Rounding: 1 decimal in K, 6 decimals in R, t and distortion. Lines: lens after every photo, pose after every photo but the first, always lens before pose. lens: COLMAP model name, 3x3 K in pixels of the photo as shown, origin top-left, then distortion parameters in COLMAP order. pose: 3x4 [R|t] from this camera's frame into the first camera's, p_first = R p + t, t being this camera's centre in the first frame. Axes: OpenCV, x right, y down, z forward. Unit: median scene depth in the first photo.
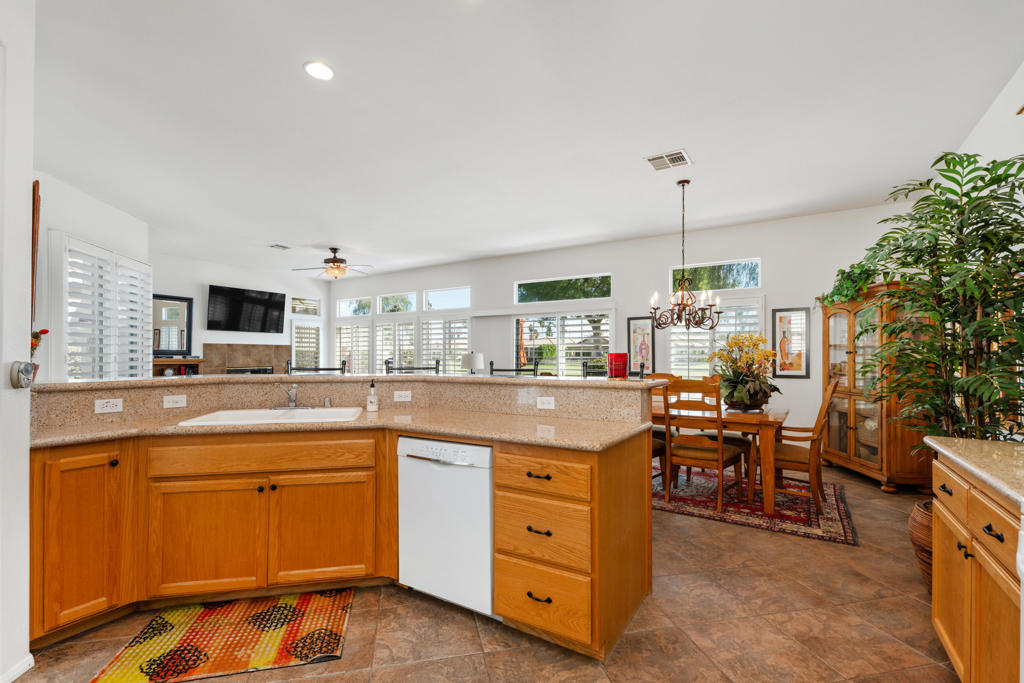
lens RADIAL K [[456.2, 0, 497.0], [0, 456.2, 352.3], [0, 0, 1]] dist [0.026026, 0.001671]
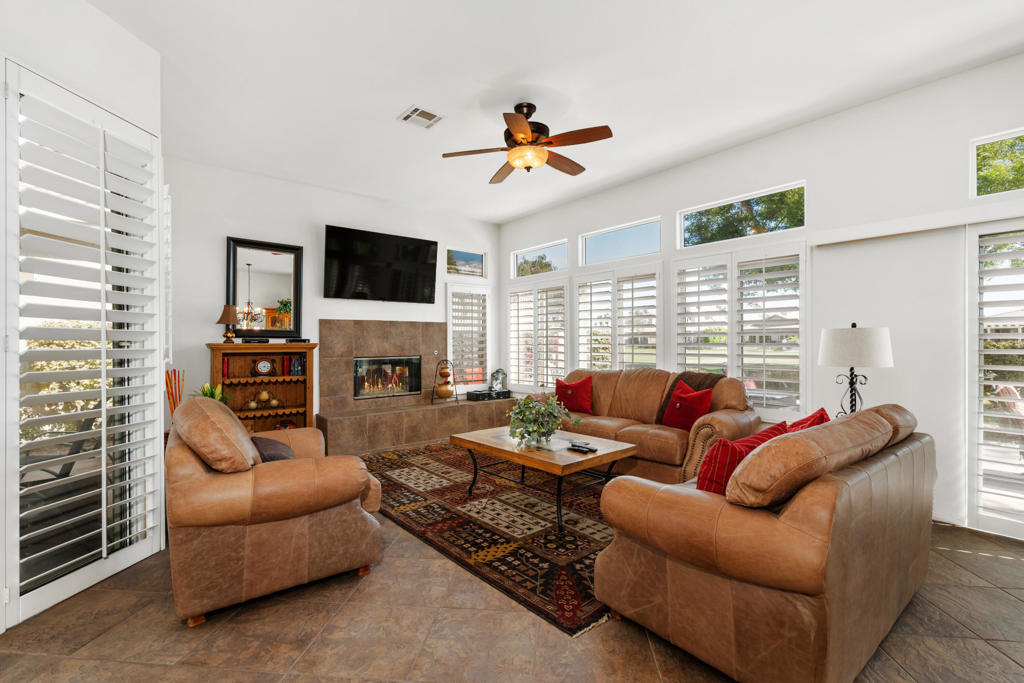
lens RADIAL K [[456.2, 0, 494.0], [0, 456.2, 342.0], [0, 0, 1]] dist [0.026026, 0.001671]
pose [[0.944670, -0.006343, -0.327961, -0.189806], [0.007935, 0.999962, 0.003518, 0.011024], [0.327927, -0.005926, 0.944685, 0.450924]]
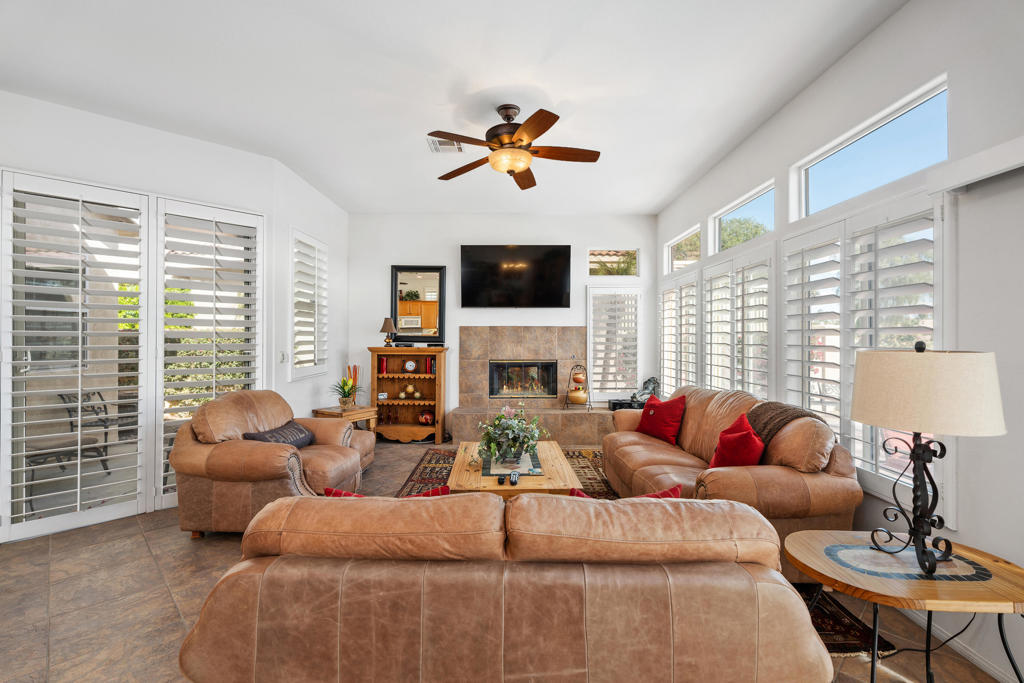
lens RADIAL K [[456.2, 0, 508.5], [0, 456.2, 334.5], [0, 0, 1]] dist [0.026026, 0.001671]
pose [[0.531043, -0.005530, -0.847327, 0.022419], [0.005236, 0.999981, -0.003245, -0.002919], [0.847329, -0.002714, 0.531062, 0.631608]]
